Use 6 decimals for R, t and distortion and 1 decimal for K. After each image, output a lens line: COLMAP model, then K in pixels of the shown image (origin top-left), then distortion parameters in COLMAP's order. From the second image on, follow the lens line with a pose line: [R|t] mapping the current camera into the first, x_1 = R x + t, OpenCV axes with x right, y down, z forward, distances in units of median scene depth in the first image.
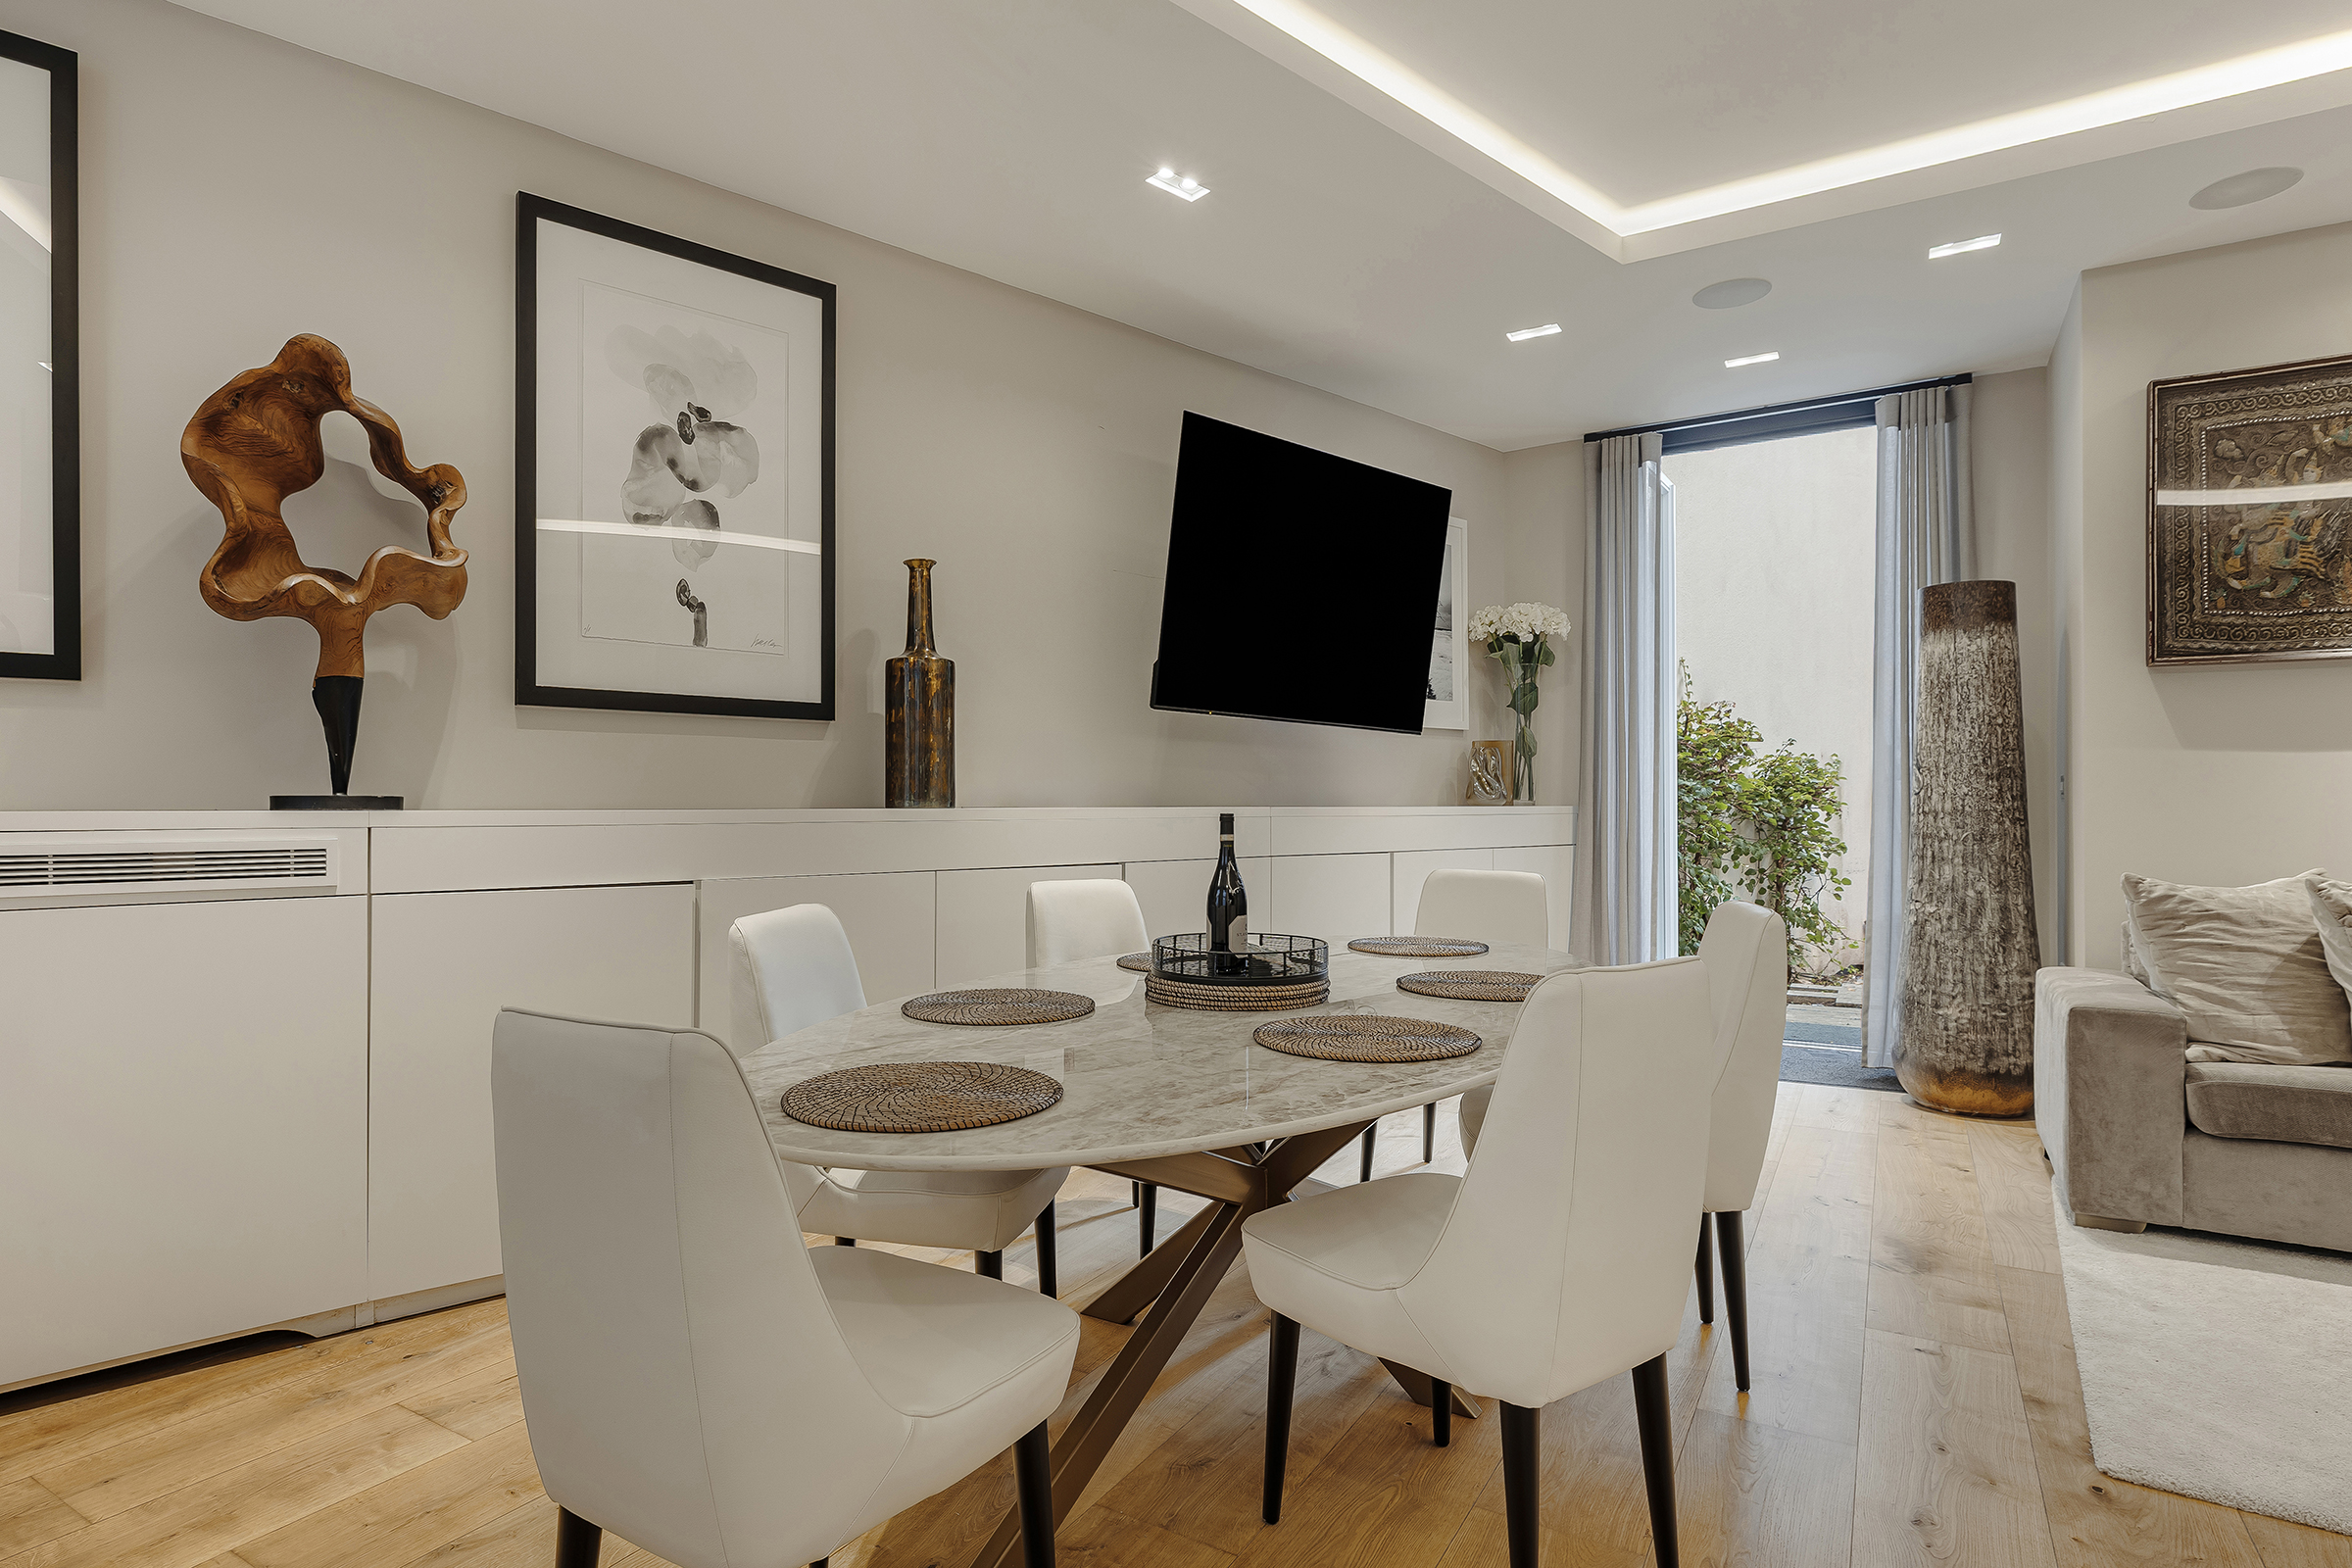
lens RADIAL K [[1163.5, 0, 1172.9], [0, 1163.5, 803.3], [0, 0, 1]] dist [-0.010011, 0.001067]
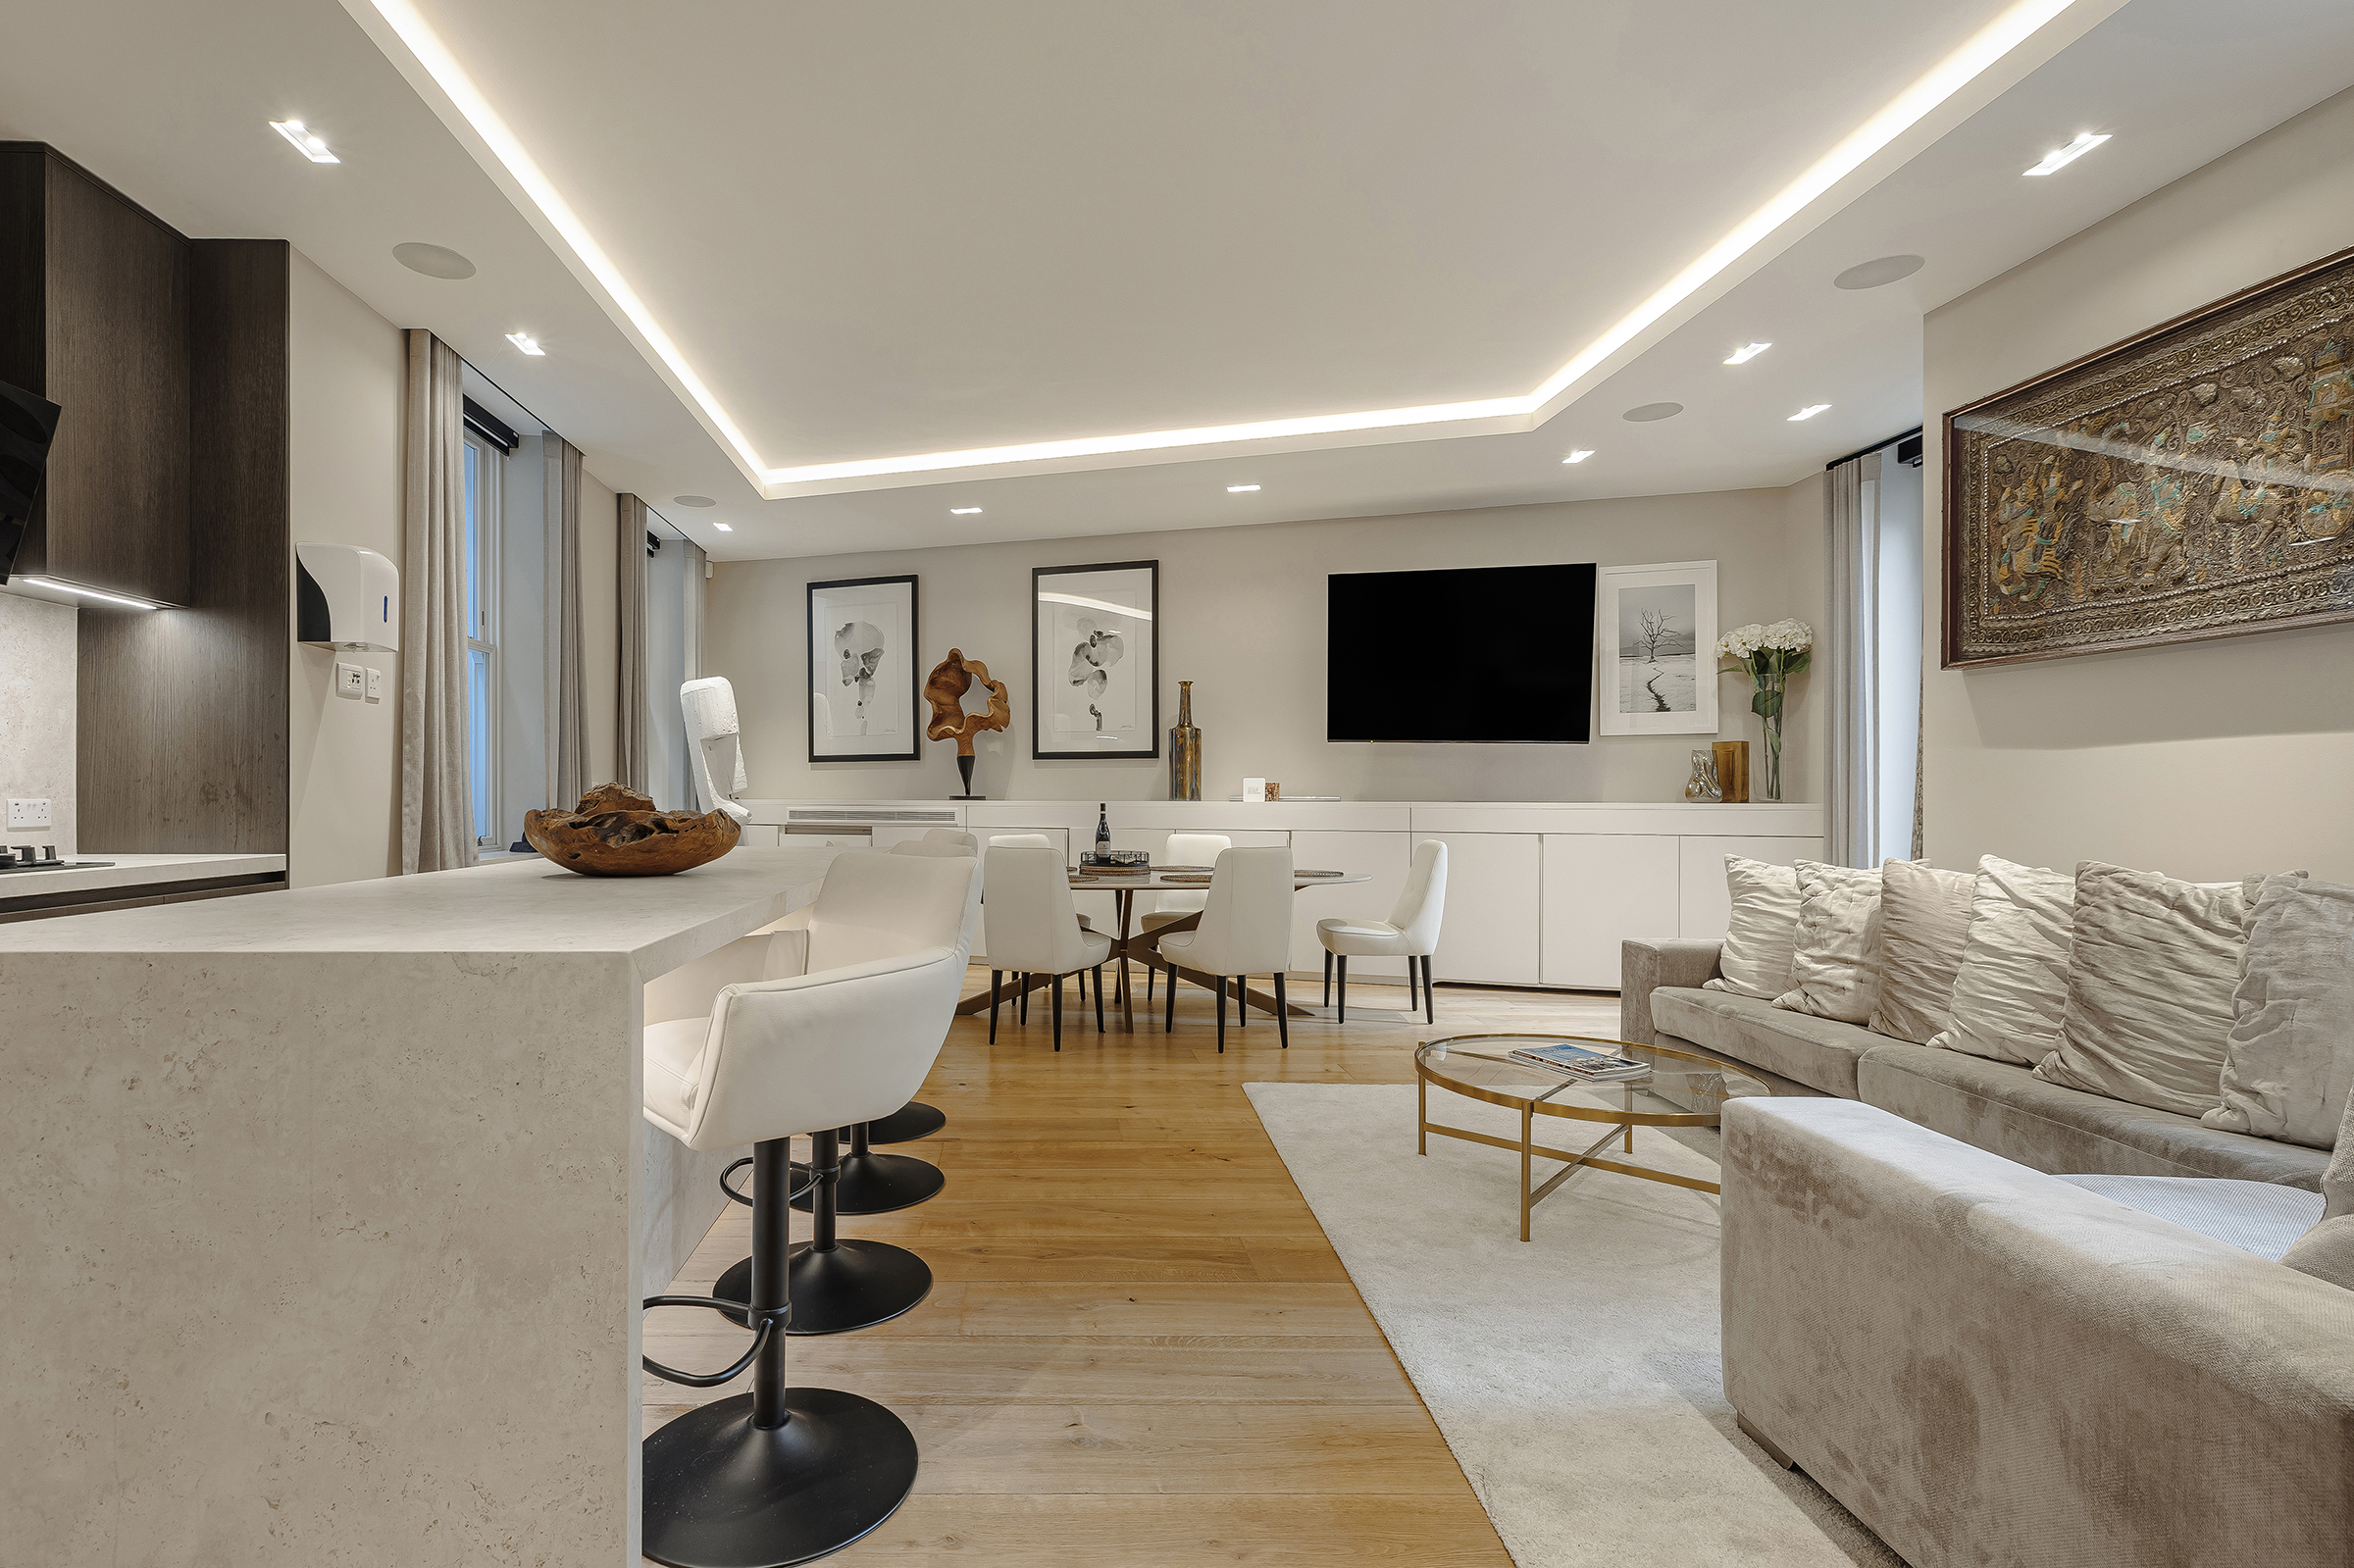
lens RADIAL K [[1090.8, 0, 1060.7], [0, 1090.8, 787.5], [0, 0, 1]] dist [0.002613, 0.004803]
pose [[0.551930, -0.006207, -0.833867, 1.423133], [0.001416, 0.999978, -0.006506, -0.004579], [0.833889, 0.002410, 0.551927, -0.305390]]
